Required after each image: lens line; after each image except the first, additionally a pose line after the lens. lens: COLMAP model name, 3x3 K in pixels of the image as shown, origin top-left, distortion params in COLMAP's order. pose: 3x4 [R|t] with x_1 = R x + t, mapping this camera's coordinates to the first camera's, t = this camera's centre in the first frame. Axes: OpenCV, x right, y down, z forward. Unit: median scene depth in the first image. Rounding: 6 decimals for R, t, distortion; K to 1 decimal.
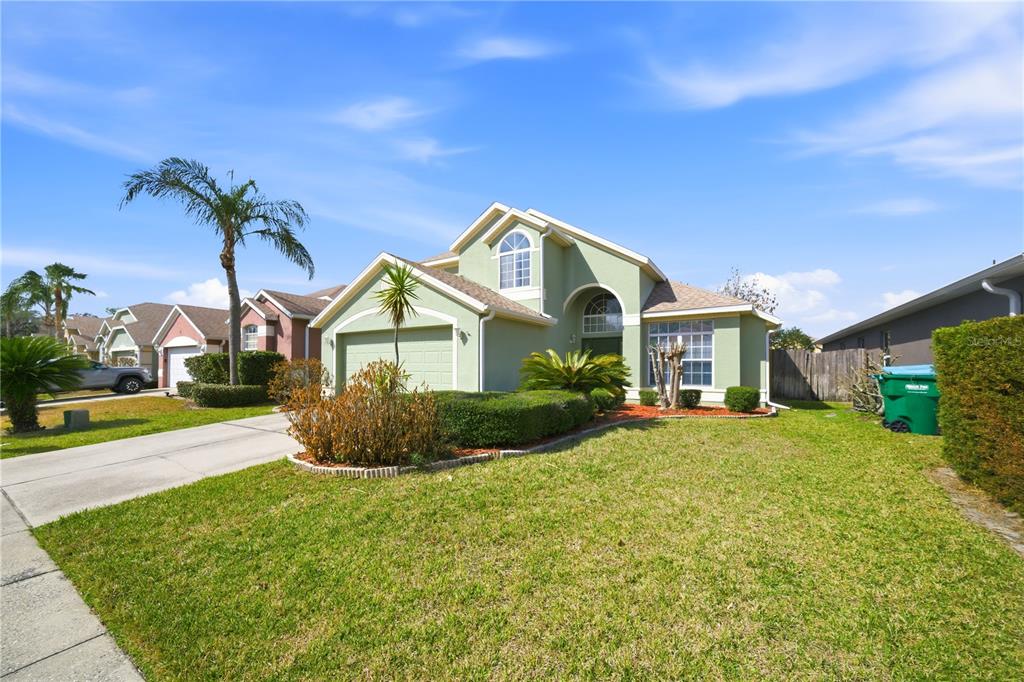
lens RADIAL K [[423.6, 0, 505.4], [0, 423.6, 338.1], [0, 0, 1]] dist [-0.000846, 0.000037]
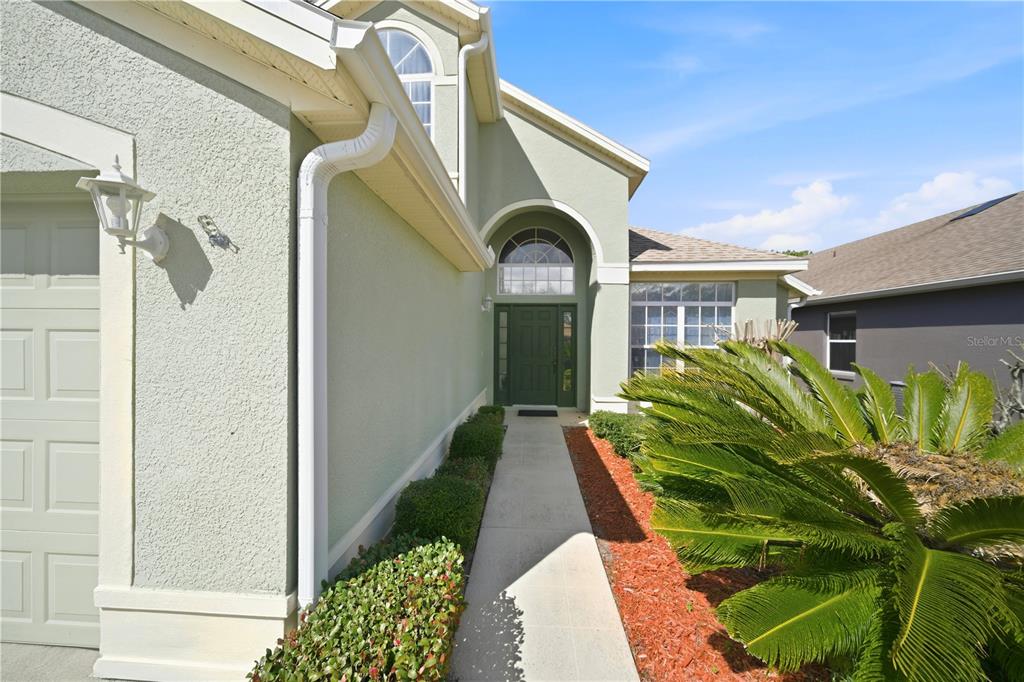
lens RADIAL K [[423.6, 0, 505.4], [0, 423.6, 338.1], [0, 0, 1]] dist [-0.000846, 0.000037]
pose [[0.914816, 0.001444, 0.403869, -0.038488], [-0.024093, 0.998408, 0.051006, 0.012690], [-0.403152, -0.056392, 0.913394, 0.590960]]
